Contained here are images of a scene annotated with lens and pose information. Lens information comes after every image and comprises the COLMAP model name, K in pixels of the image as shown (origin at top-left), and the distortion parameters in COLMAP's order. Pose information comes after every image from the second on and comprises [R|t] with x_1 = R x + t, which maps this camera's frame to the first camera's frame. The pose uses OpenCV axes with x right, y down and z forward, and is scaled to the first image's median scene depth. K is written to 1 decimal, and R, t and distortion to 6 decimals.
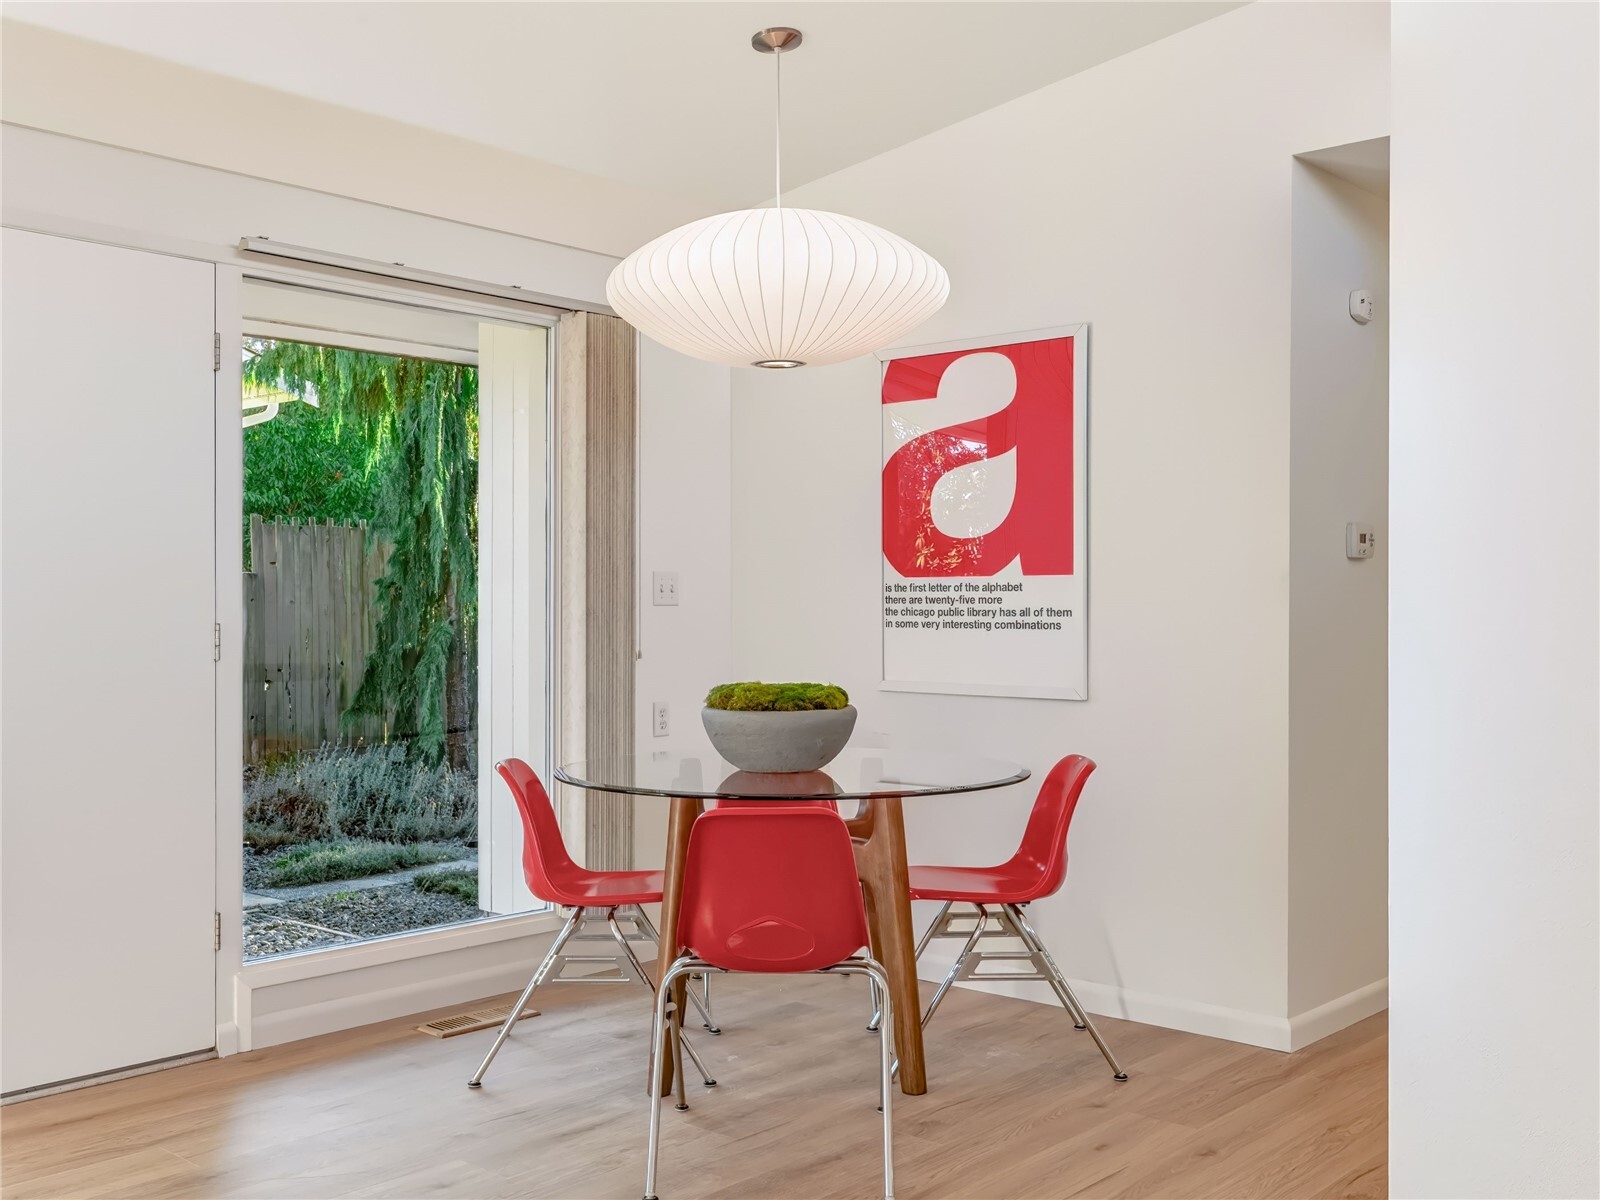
lens RADIAL K [[1577.4, 0, 798.3], [0, 1577.4, 608.6], [0, 0, 1]] dist [-0.048482, 0.000000]
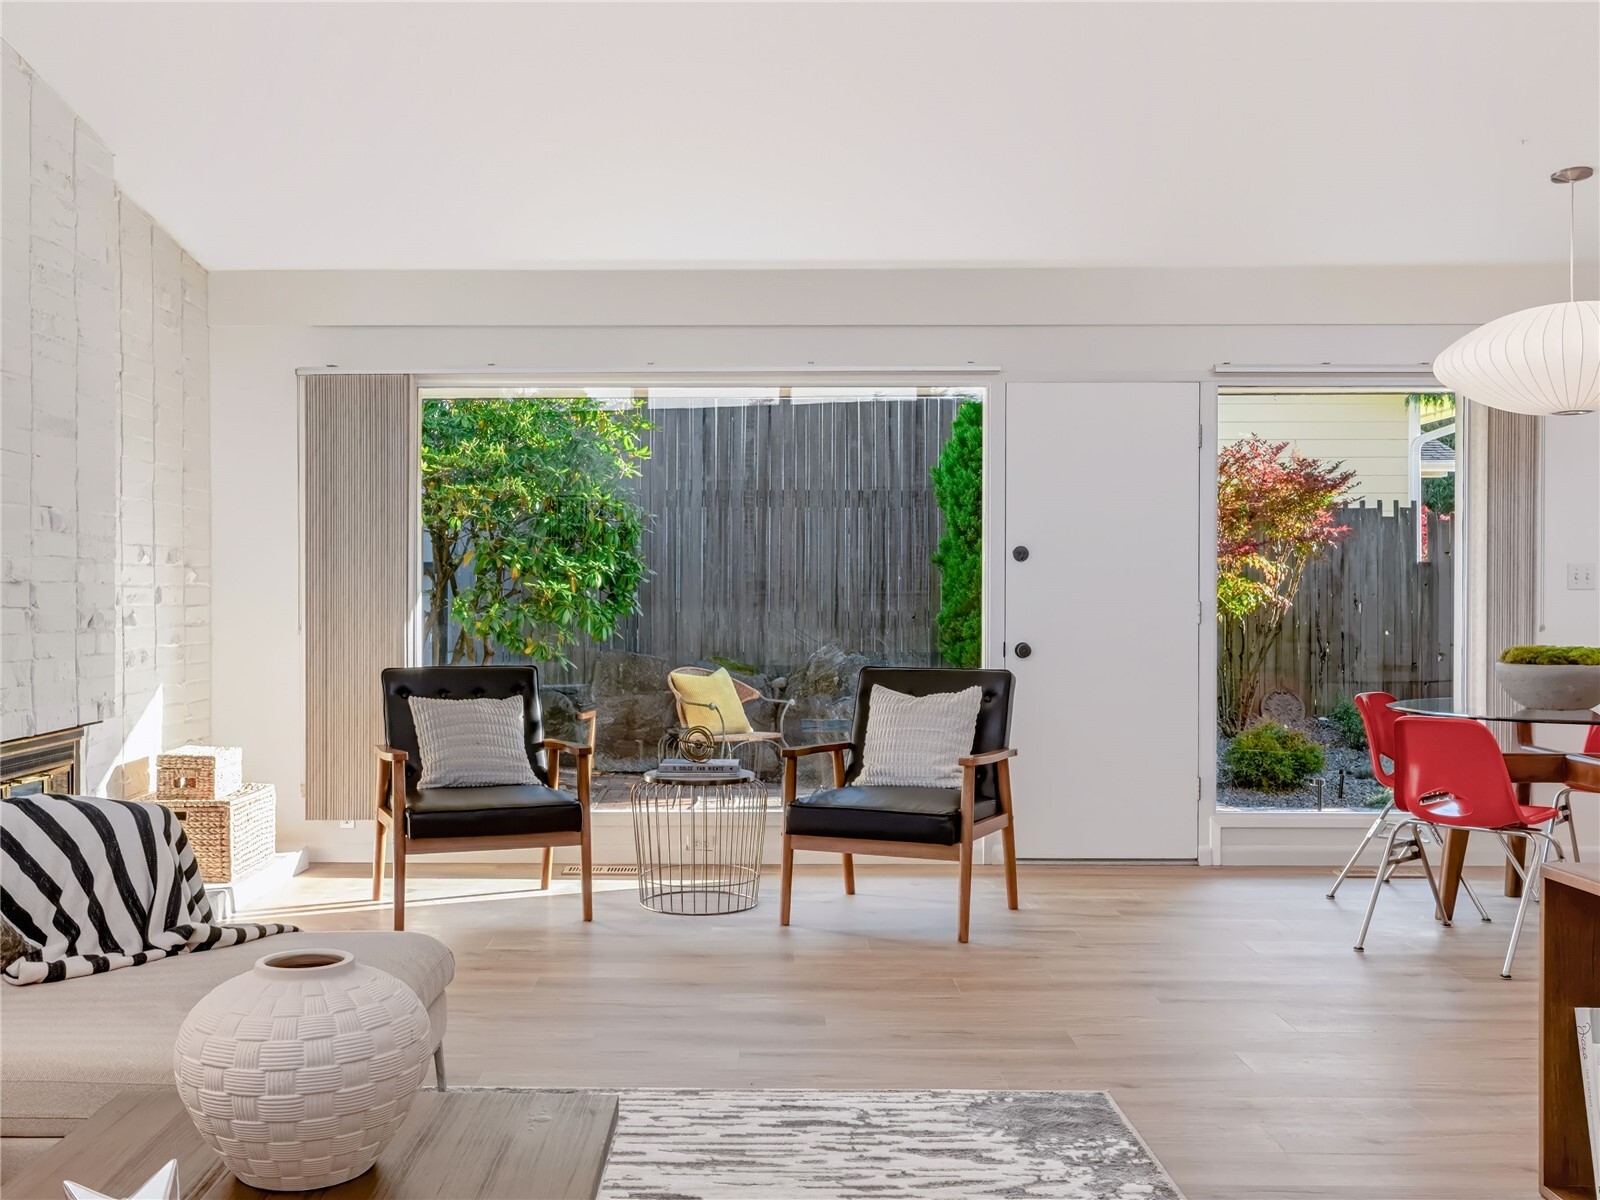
lens RADIAL K [[1357.4, 0, 796.2], [0, 1357.4, 597.5], [0, 0, 1]] dist [-0.007259, -0.004235]
pose [[0.690929, 0.003393, -0.722915, 0.367875], [-0.000389, 0.999991, 0.004321, -0.000413], [0.722922, -0.002705, 0.690924, -0.293744]]
